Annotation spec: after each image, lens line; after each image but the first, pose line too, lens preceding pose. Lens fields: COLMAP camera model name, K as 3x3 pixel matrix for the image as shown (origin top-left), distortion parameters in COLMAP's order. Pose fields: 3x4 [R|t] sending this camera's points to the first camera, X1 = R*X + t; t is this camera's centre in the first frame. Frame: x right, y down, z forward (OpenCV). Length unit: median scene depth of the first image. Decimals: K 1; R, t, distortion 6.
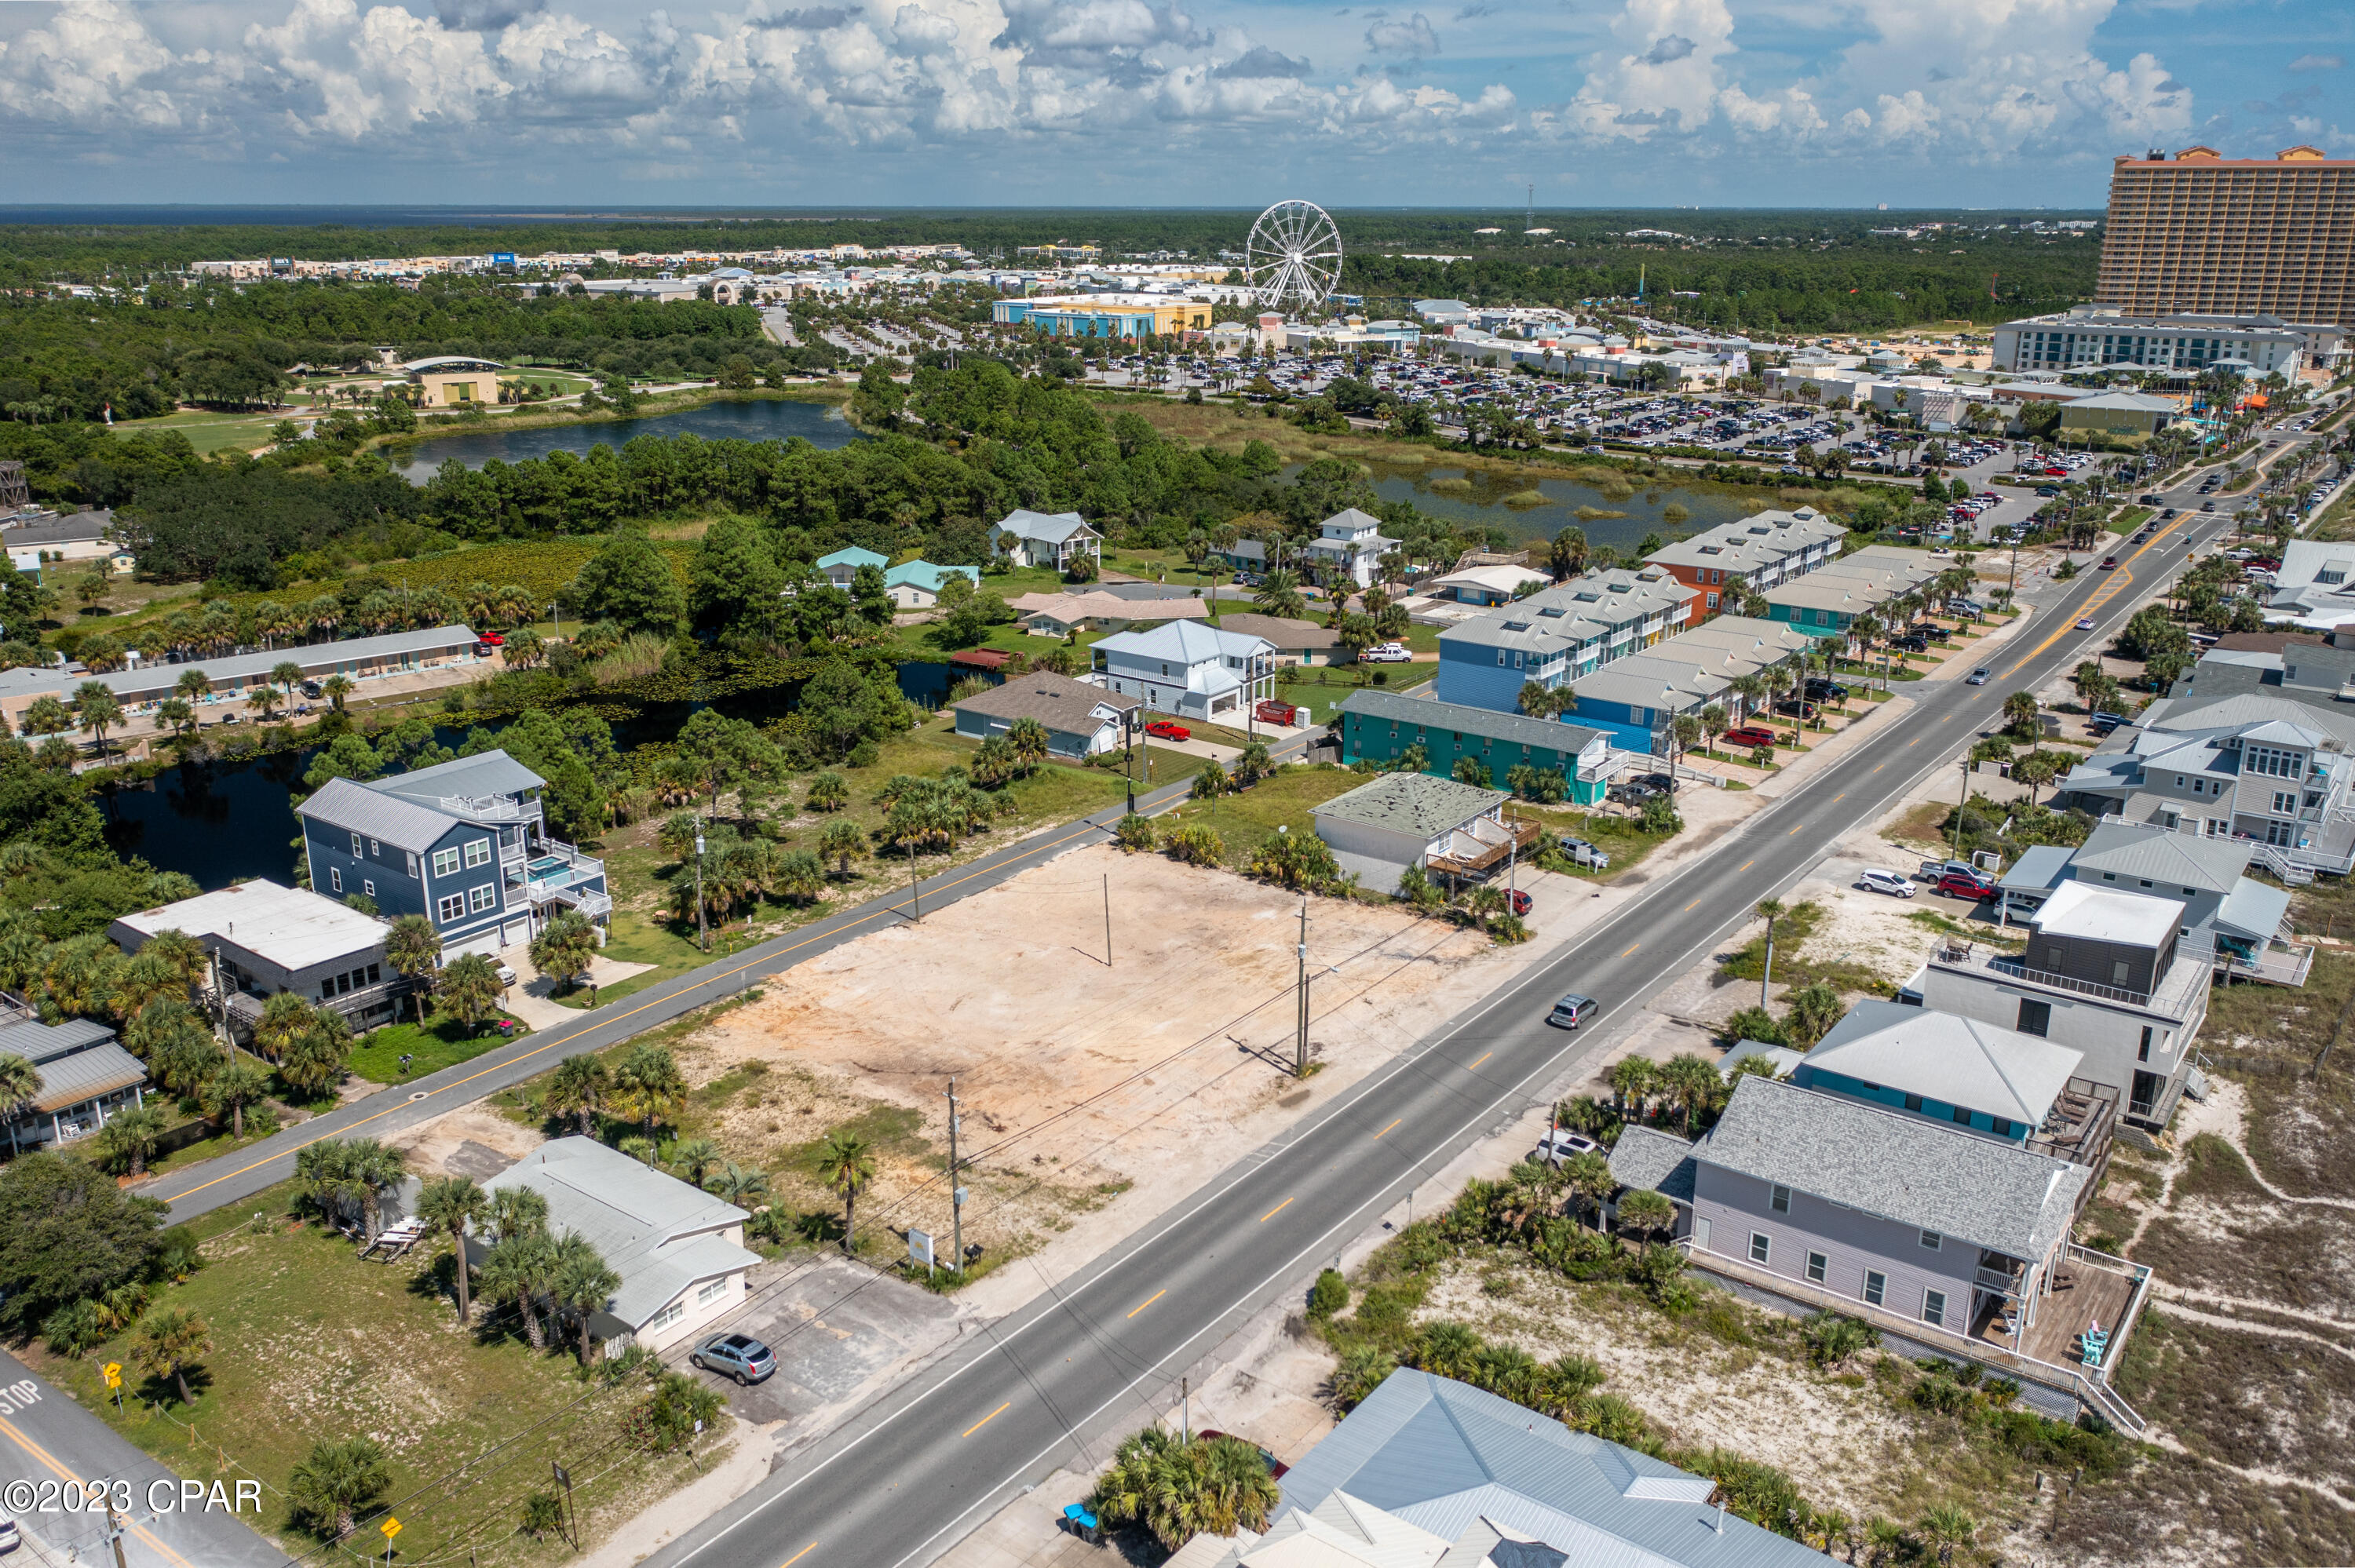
lens RADIAL K [[1858.3, 0, 1181.3], [0, 1858.3, 778.7], [0, 0, 1]] dist [-0.009155, 0.003660]
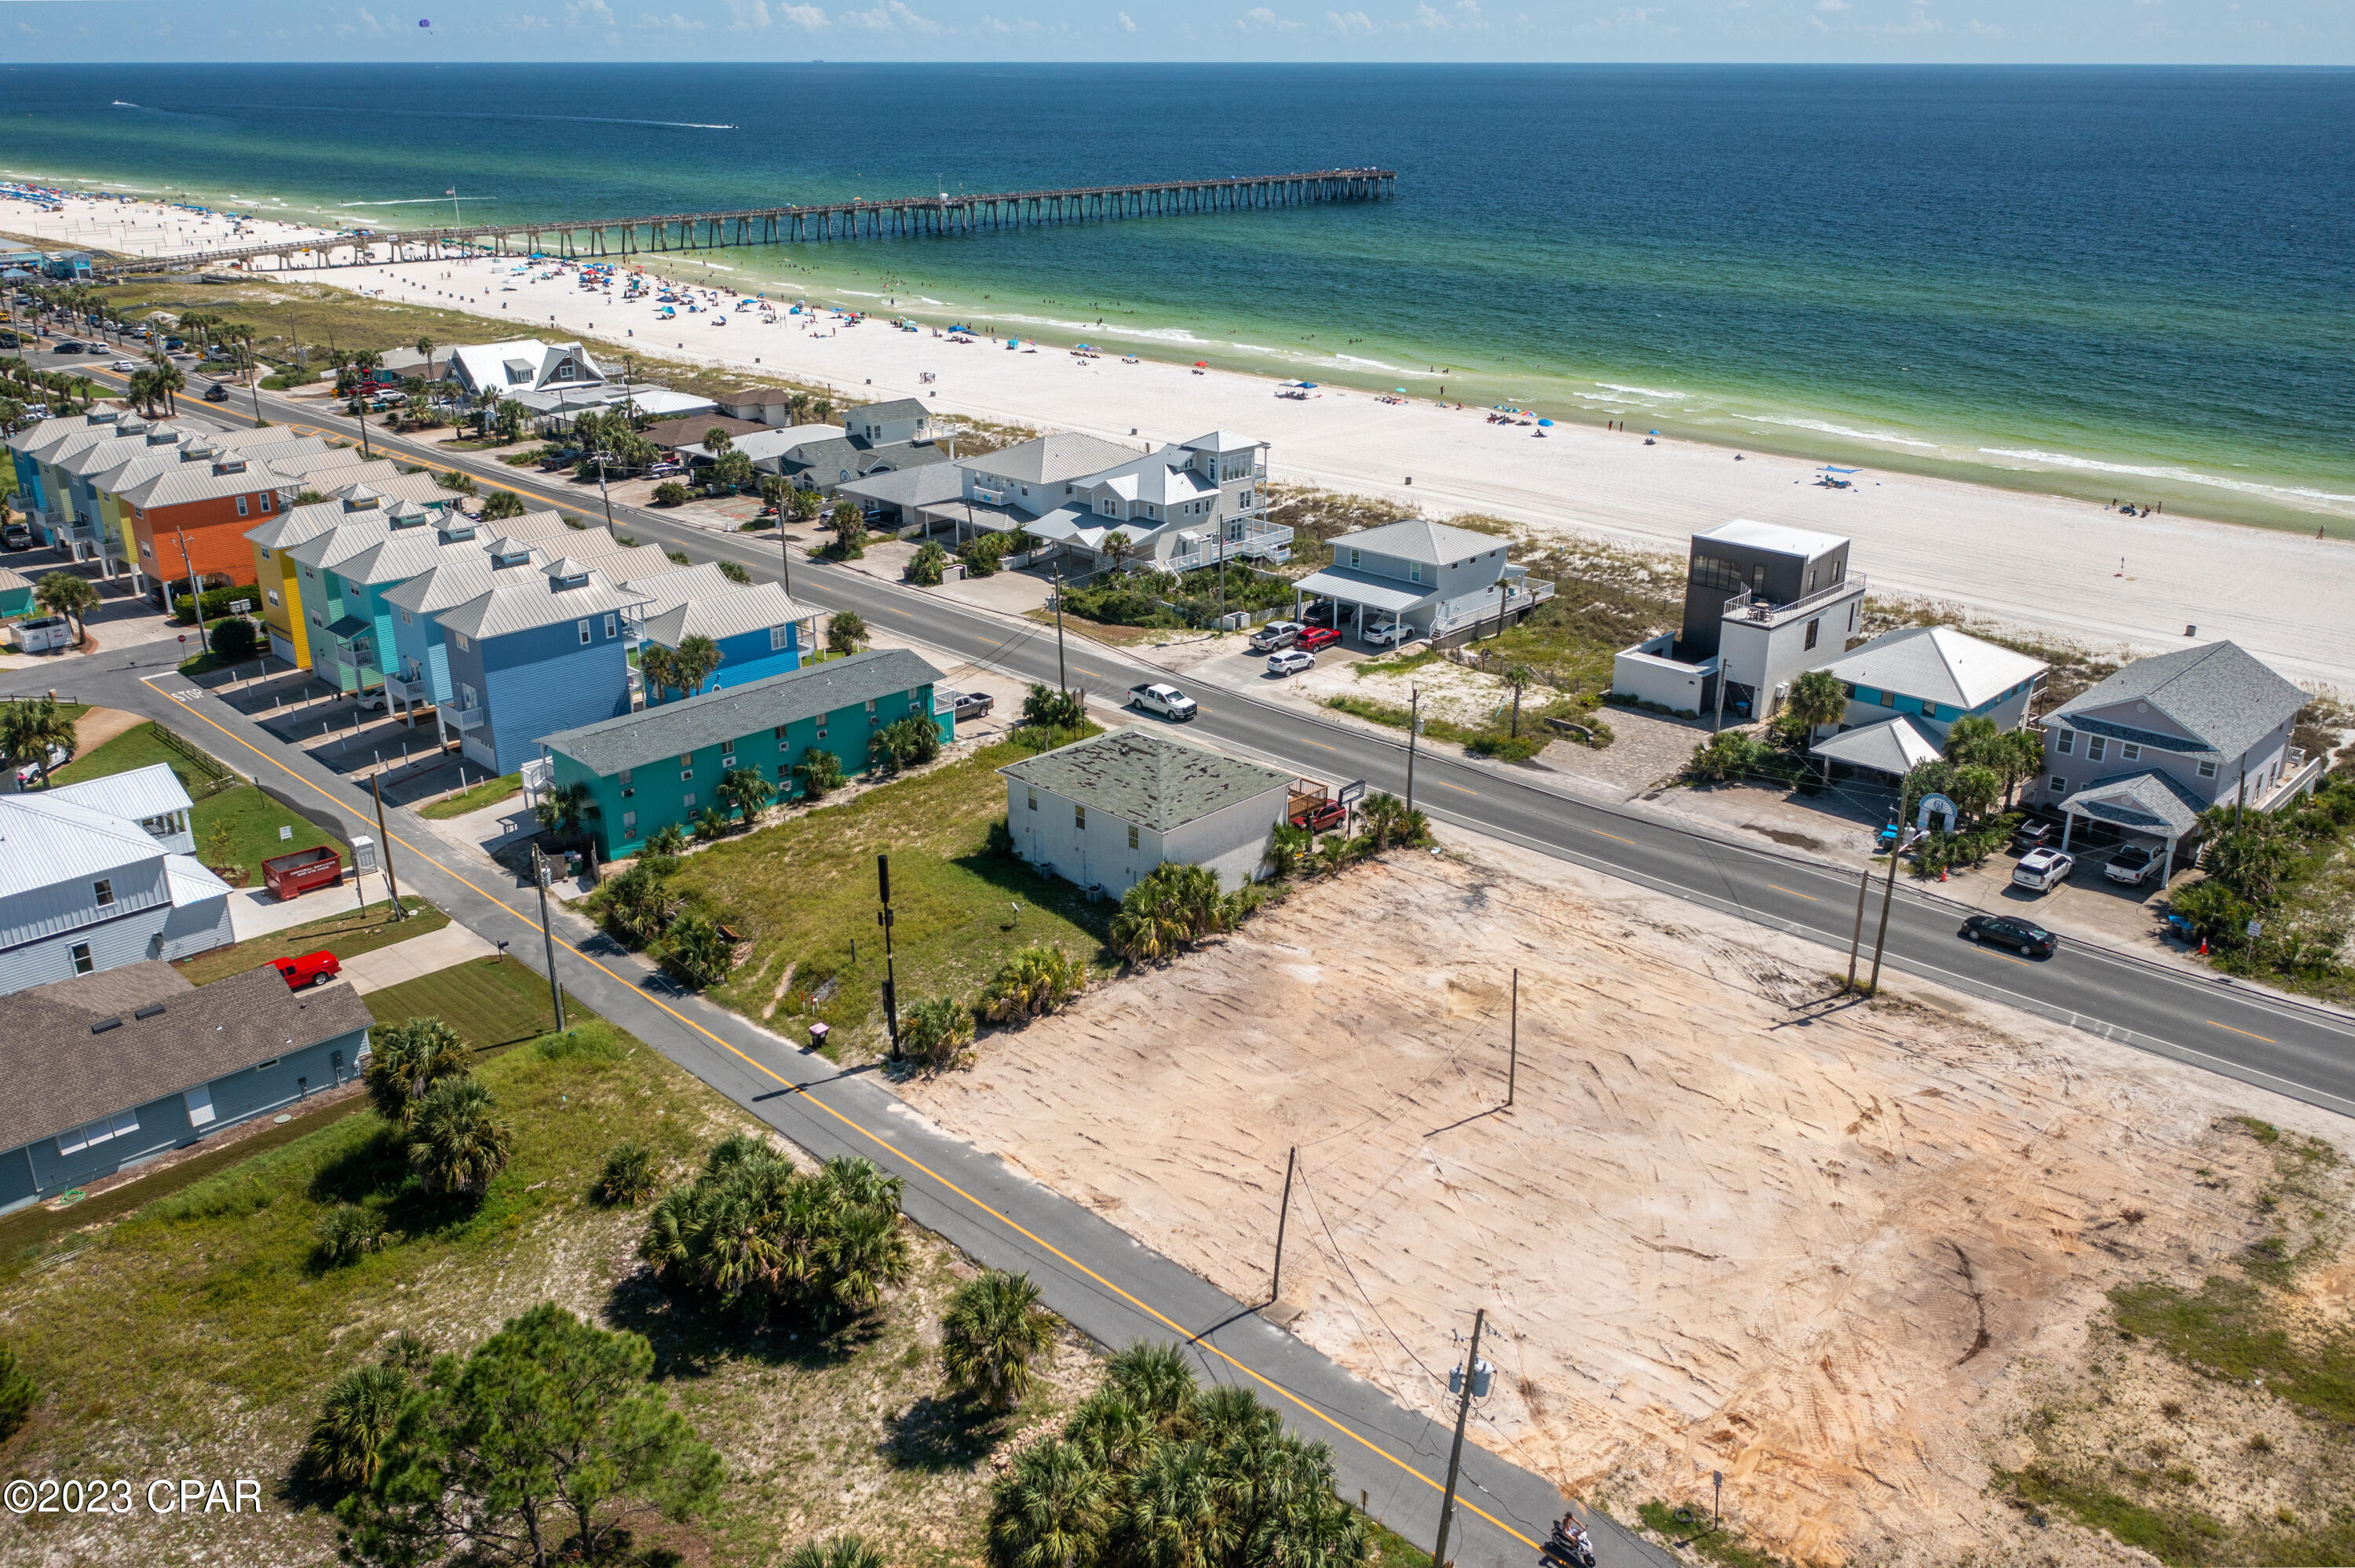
lens RADIAL K [[1858.7, 0, 1177.3], [0, 1858.7, 776.7], [0, 0, 1]] dist [-0.009357, 0.002452]
pose [[0.129374, -0.358365, 0.924574, -0.392193], [0.291526, 0.904950, 0.309966, -0.149459], [-0.947774, 0.229436, 0.221549, 0.625126]]
